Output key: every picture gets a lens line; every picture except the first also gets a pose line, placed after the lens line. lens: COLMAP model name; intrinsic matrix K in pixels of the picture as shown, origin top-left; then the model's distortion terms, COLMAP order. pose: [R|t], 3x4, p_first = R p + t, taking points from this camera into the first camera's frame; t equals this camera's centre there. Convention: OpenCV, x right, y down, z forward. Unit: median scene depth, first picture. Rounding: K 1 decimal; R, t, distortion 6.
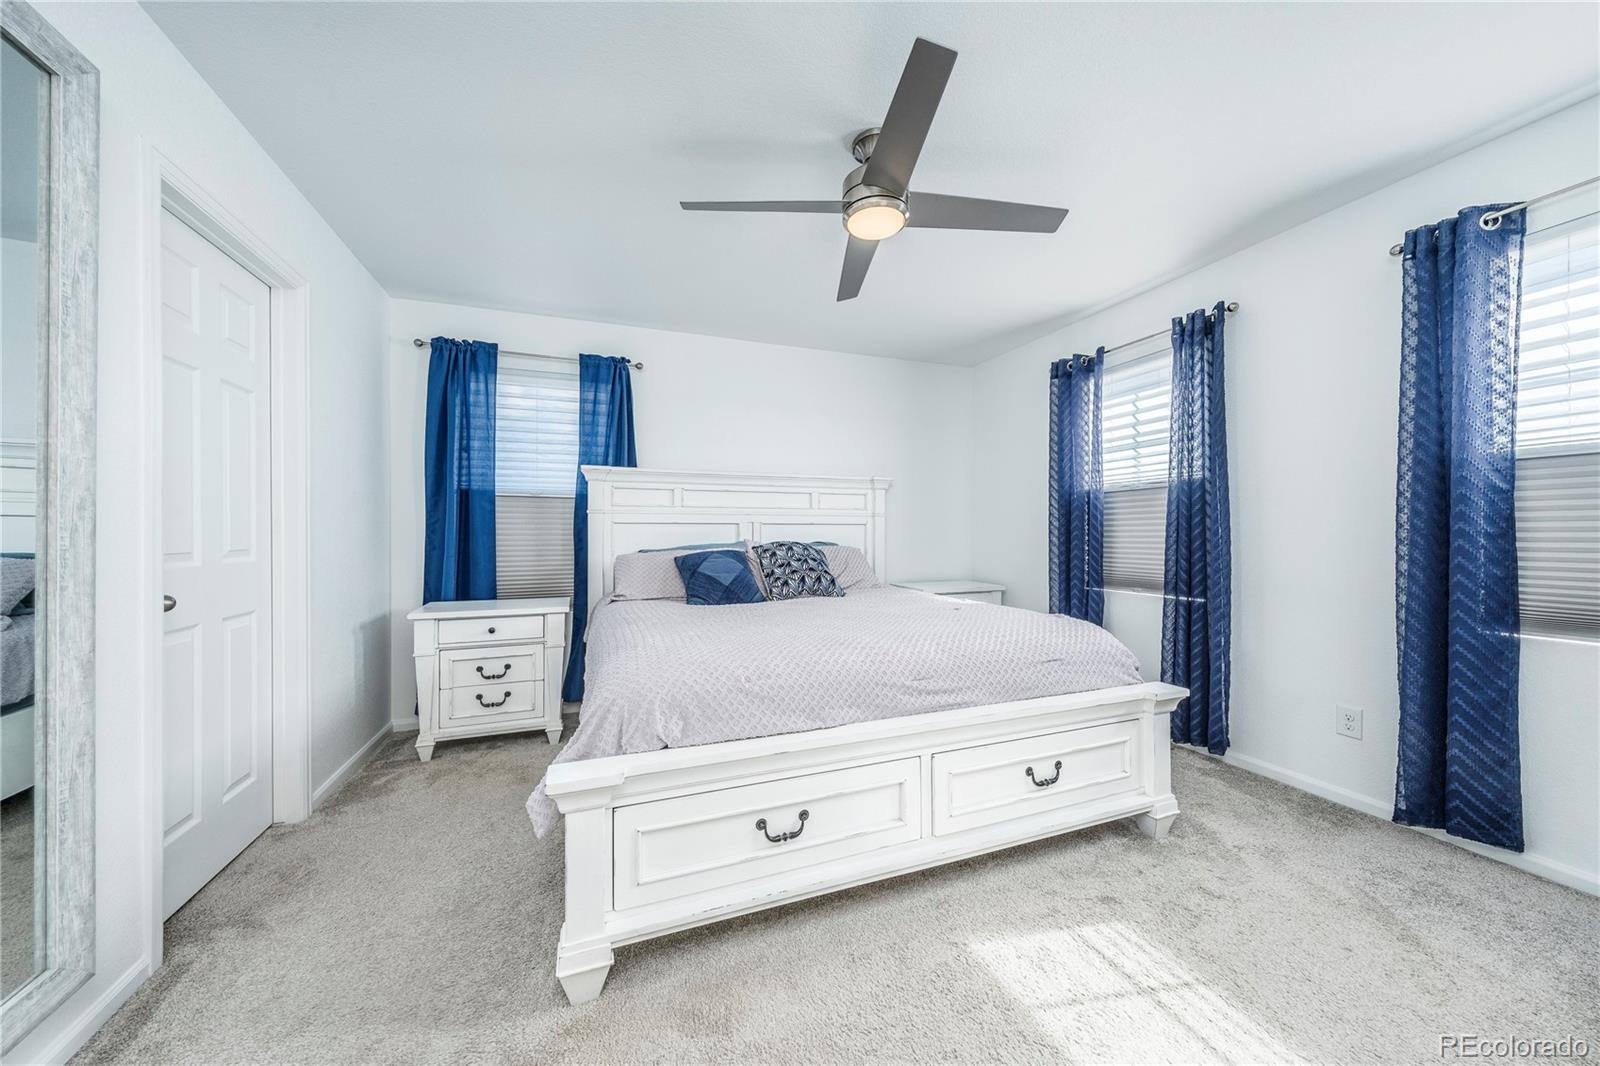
lens RADIAL K [[547.4, 0, 860.5], [0, 547.4, 531.5], [0, 0, 1]] dist [0.002108, 0.000119]
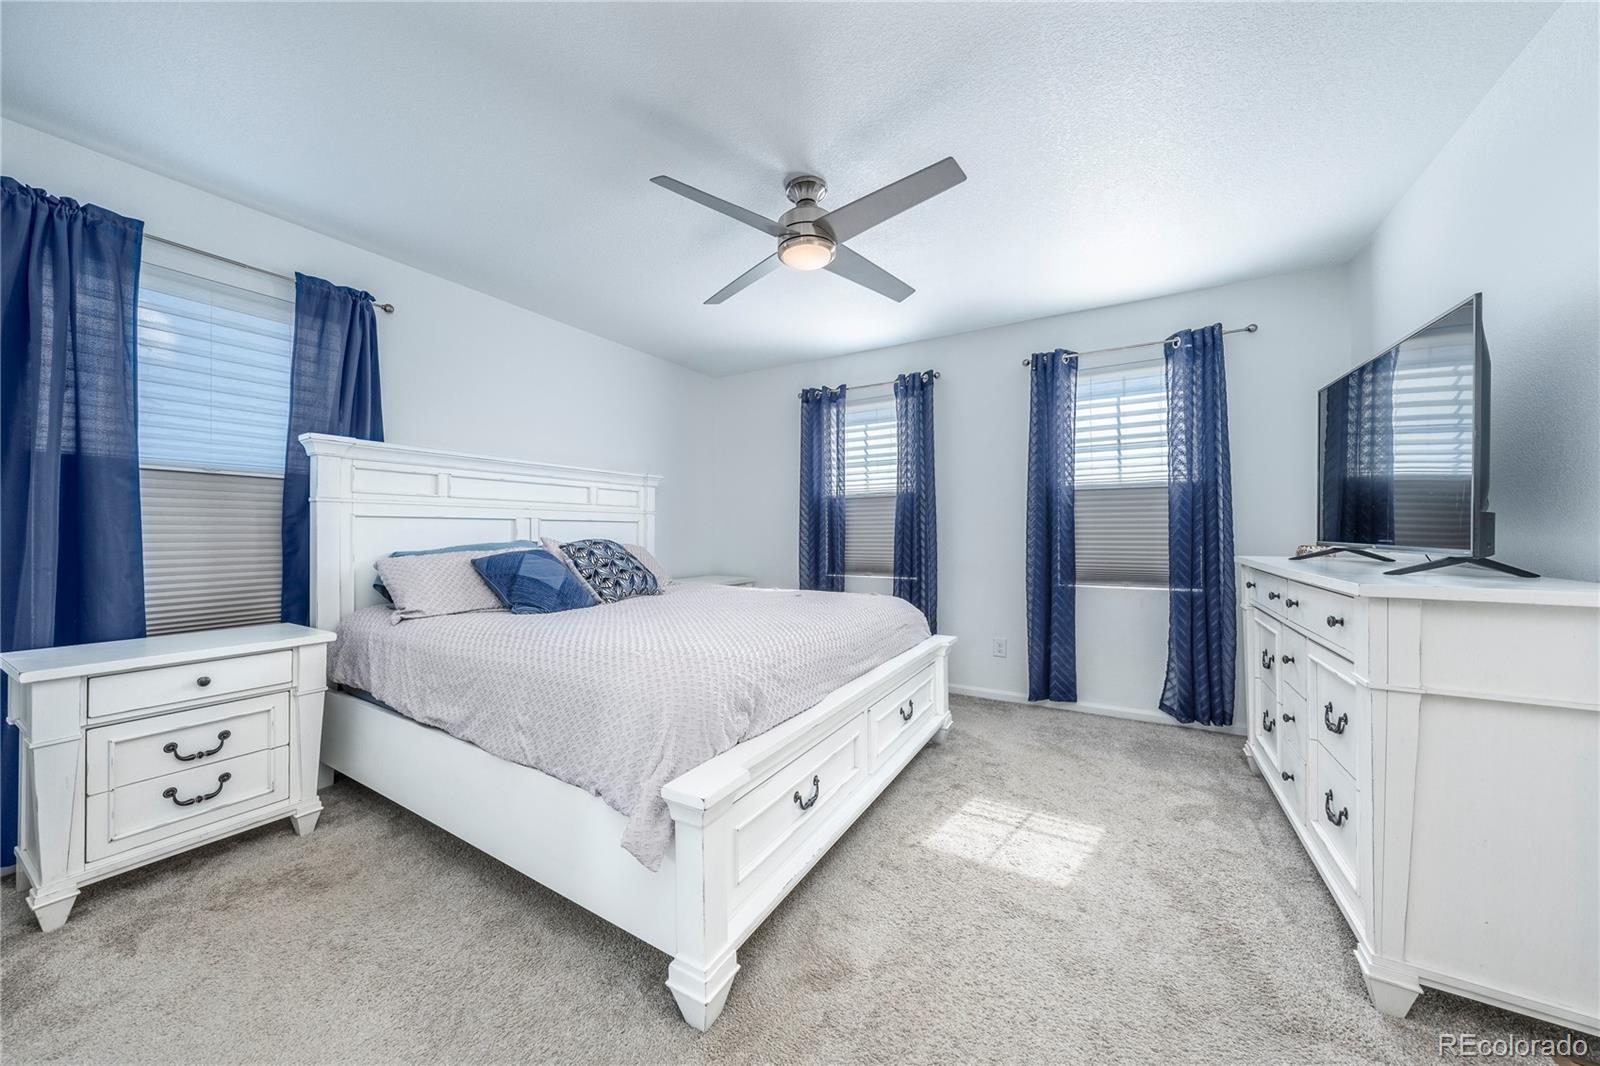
lens RADIAL K [[534.9, 0, 798.5], [0, 534.9, 529.4], [0, 0, 1]] dist [-0.002067, -0.000115]
pose [[0.800349, 0.002479, 0.599530, -0.438910], [-0.000023, 0.999992, -0.004104, 0.005660], [-0.599535, 0.003271, 0.800342, 0.081247]]
